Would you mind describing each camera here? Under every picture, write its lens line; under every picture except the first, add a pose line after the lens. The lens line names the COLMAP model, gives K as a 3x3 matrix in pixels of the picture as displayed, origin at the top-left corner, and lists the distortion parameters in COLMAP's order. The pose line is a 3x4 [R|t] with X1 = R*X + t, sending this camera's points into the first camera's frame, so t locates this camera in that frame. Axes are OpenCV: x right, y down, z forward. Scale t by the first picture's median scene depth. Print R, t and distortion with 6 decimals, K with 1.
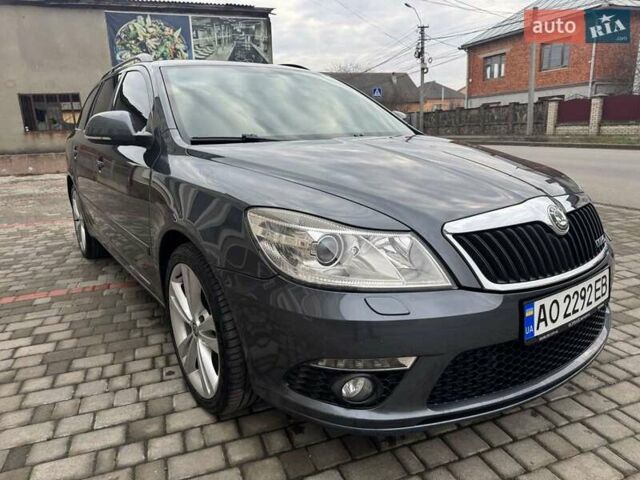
lens RADIAL K [[444.4, 0, 320.0], [0, 444.4, 240.0], [0, 0, 1]] dist [0.057116, -0.071170]
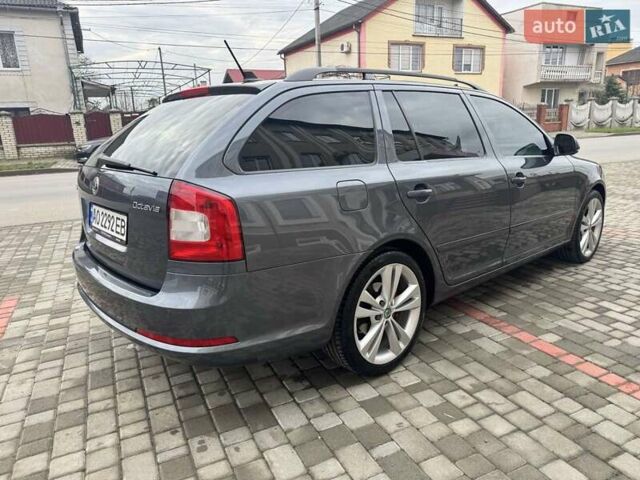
lens RADIAL K [[451.4, 0, 320.0], [0, 451.4, 240.0], [0, 0, 1]] dist [0.005236, -0.008025]
pose [[-0.091587, -0.215254, 0.972254, -1.569790], [0.276351, 0.932512, 0.232488, -0.427858], [-0.956683, 0.289977, -0.025920, 1.561119]]
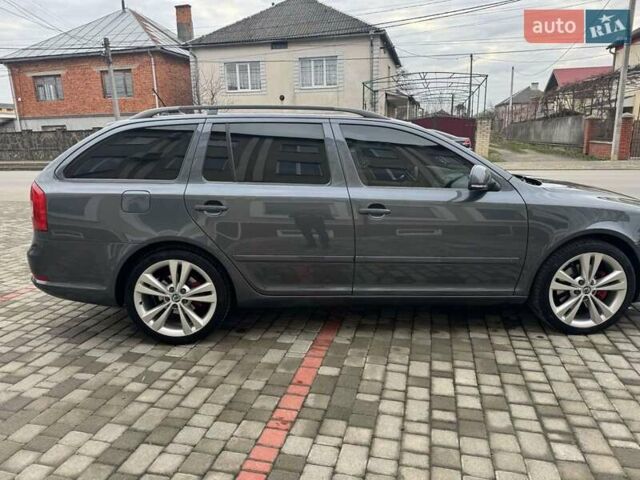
lens RADIAL K [[444.4, 0, 320.0], [0, 444.4, 240.0], [0, 0, 1]] dist [0.057116, -0.071170]
pose [[0.565175, -0.167915, 0.807701, -1.439806], [0.205138, 0.976920, 0.059553, -0.193622], [-0.799059, 0.132032, 0.586577, 0.509692]]
